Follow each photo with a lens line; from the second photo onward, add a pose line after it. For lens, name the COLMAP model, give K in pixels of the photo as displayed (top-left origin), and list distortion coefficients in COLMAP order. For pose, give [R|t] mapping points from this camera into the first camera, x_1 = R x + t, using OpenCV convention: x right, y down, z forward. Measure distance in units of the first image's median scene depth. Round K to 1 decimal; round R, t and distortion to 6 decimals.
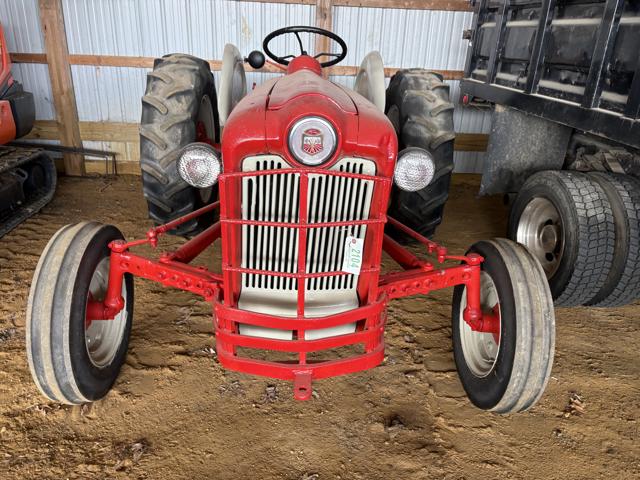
lens RADIAL K [[492.8, 0, 333.4], [0, 492.8, 260.8], [0, 0, 1]] dist [0.035584, -0.037254]
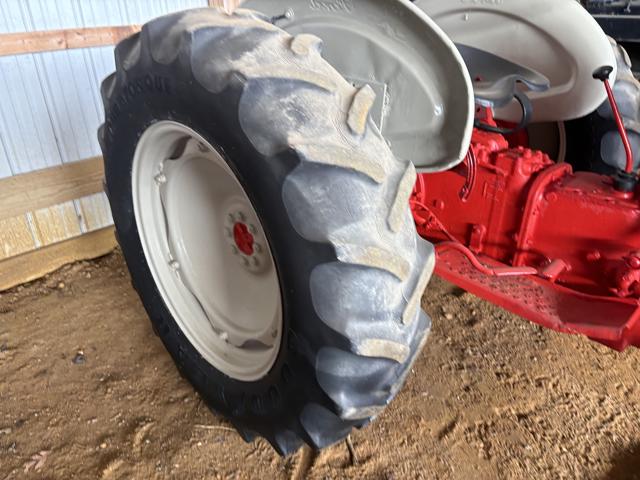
lens RADIAL K [[492.8, 0, 329.1], [0, 492.8, 255.0], [0, 0, 1]] dist [0.035584, -0.037254]
pose [[0.730304, -0.367899, 0.575593, -0.578496], [0.326173, 0.928133, 0.179386, -0.320616], [-0.600223, 0.056737, 0.797818, 0.749333]]
